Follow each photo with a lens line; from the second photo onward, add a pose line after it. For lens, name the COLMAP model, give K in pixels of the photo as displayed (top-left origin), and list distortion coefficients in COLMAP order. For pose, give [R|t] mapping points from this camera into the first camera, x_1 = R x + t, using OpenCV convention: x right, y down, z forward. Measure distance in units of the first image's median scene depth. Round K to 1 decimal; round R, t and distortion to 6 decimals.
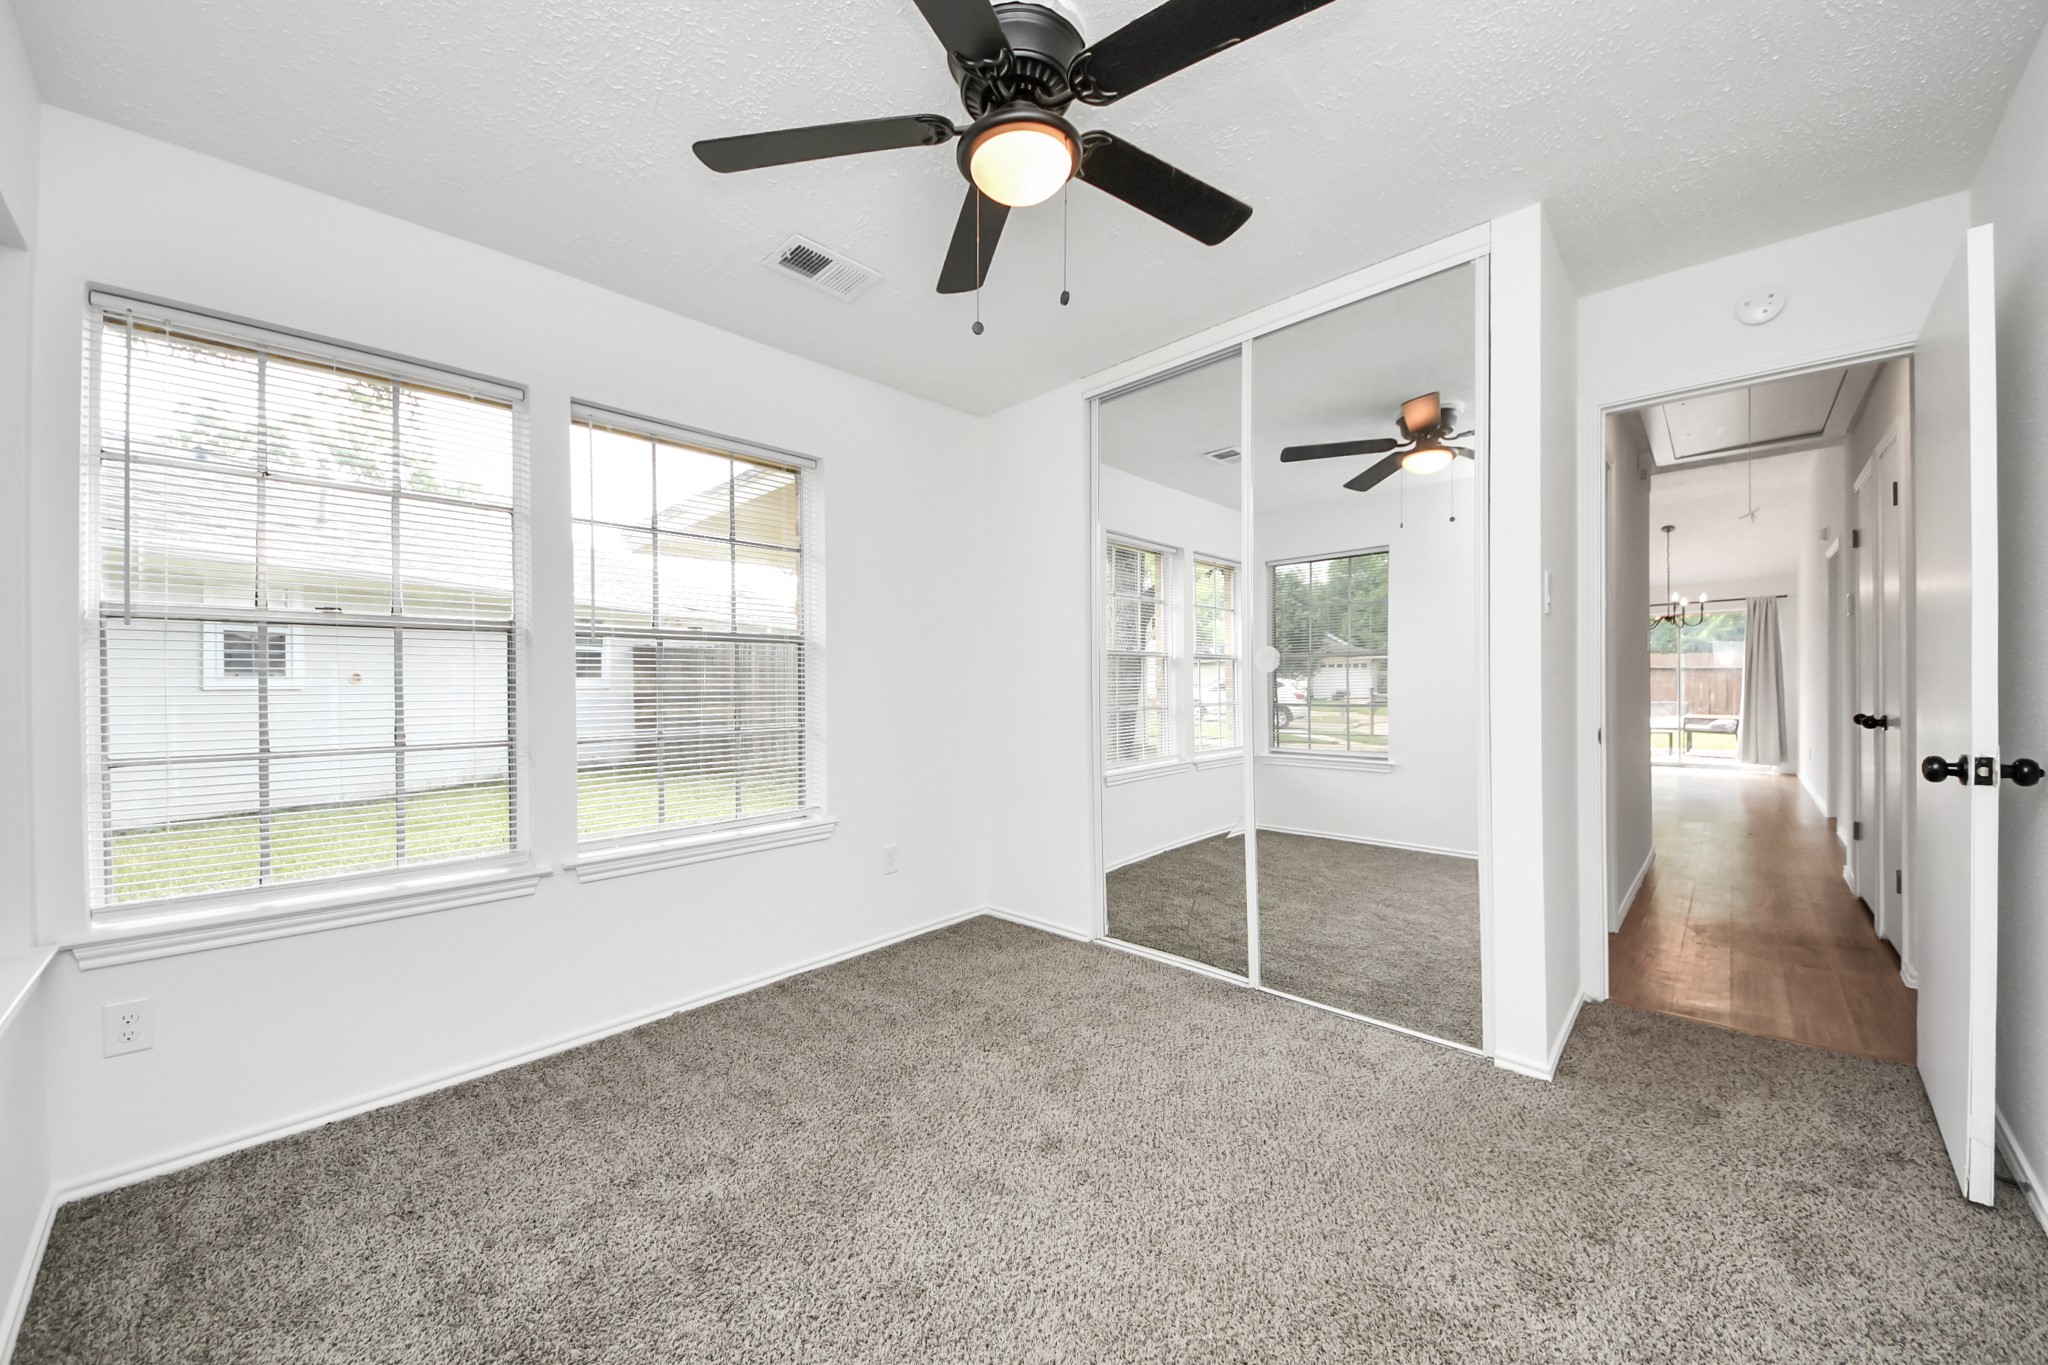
lens RADIAL K [[751.8, 0, 1017.8], [0, 751.8, 691.3], [0, 0, 1]] dist [0.000282, -0.000232]
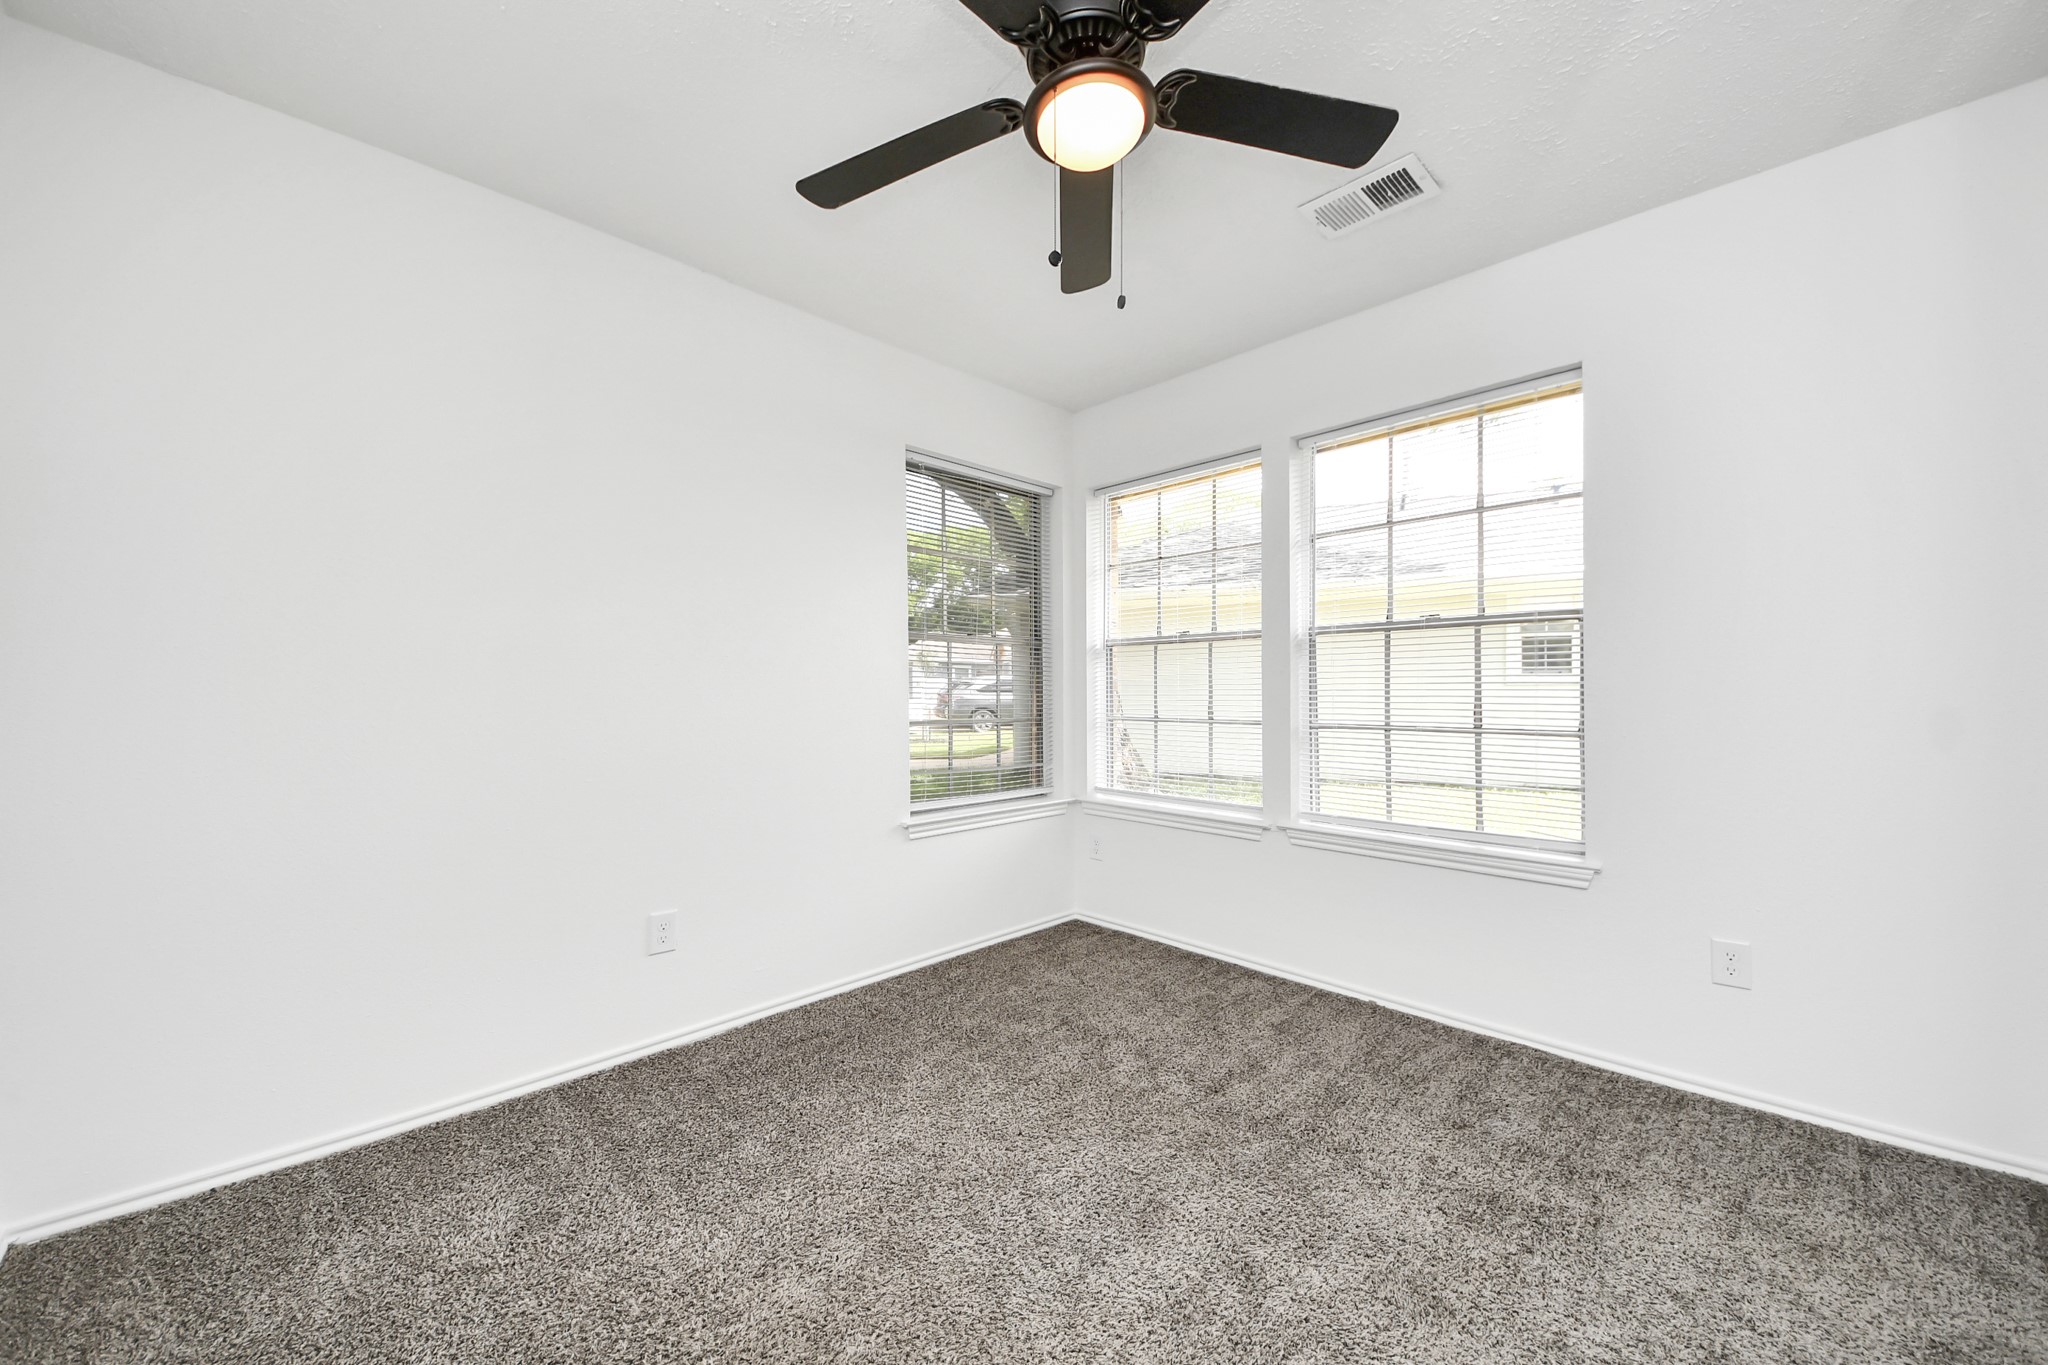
lens RADIAL K [[751.8, 0, 1017.8], [0, 751.8, 691.3], [0, 0, 1]] dist [0.000282, -0.000232]
pose [[-0.064551, 0.001593, -0.997913, 0.511230], [0.001500, 0.999998, 0.001500, 0.010211], [0.997913, -0.001401, -0.064553, 0.527162]]
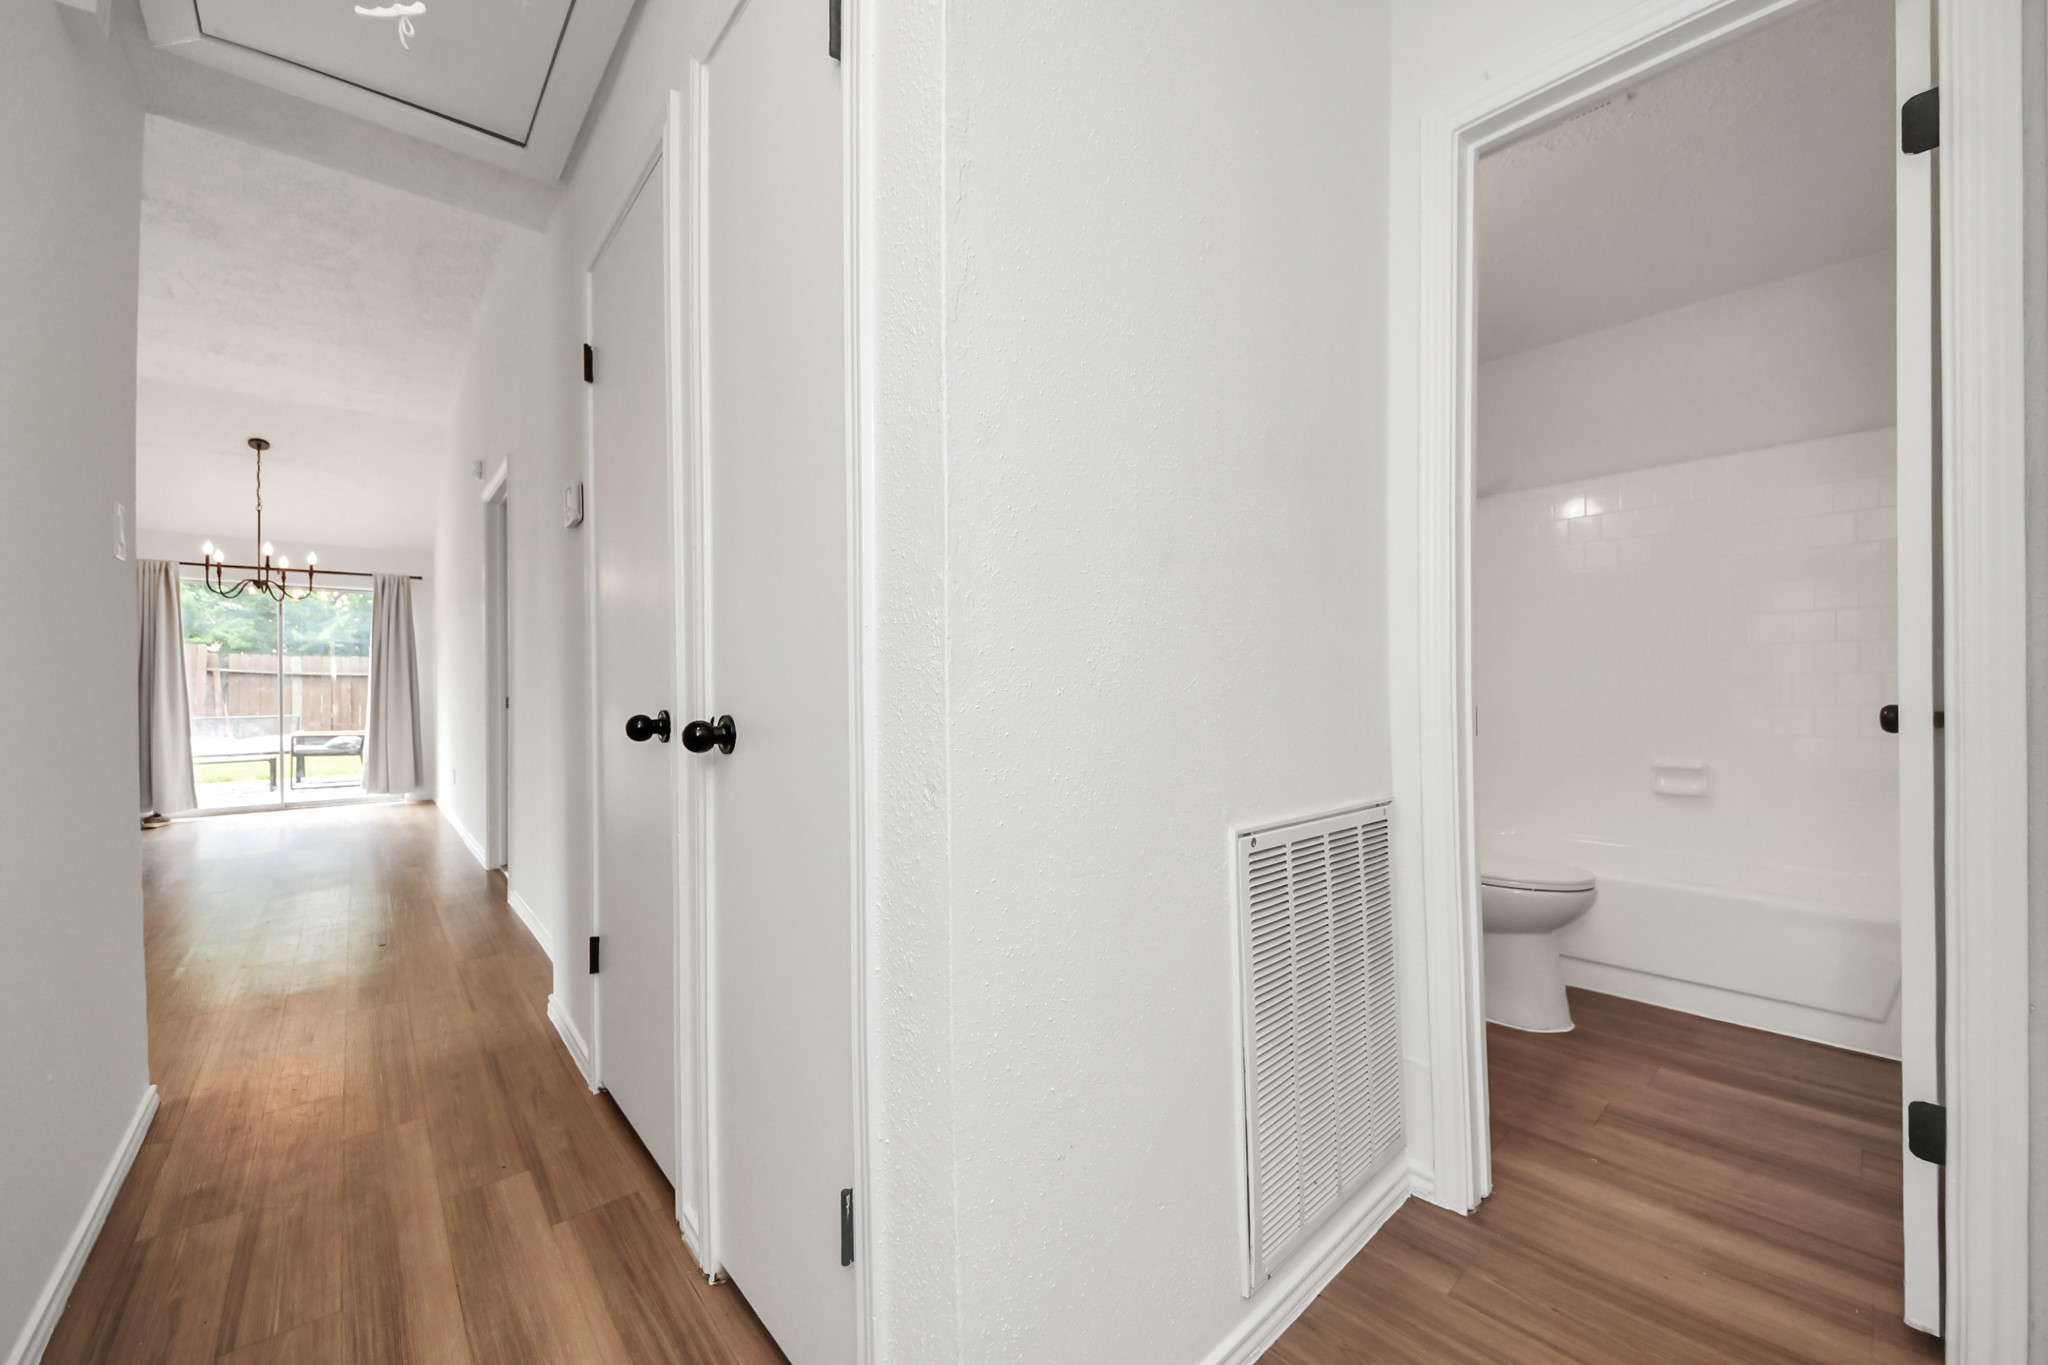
lens RADIAL K [[751.8, 0, 1017.8], [0, 751.8, 691.3], [0, 0, 1]] dist [0.000282, -0.000232]
pose [[0.090297, 0.008889, 0.995875, 0.325587], [0.012084, 0.999877, -0.010020, 0.010349], [-0.995842, 0.012939, 0.090179, 0.339830]]
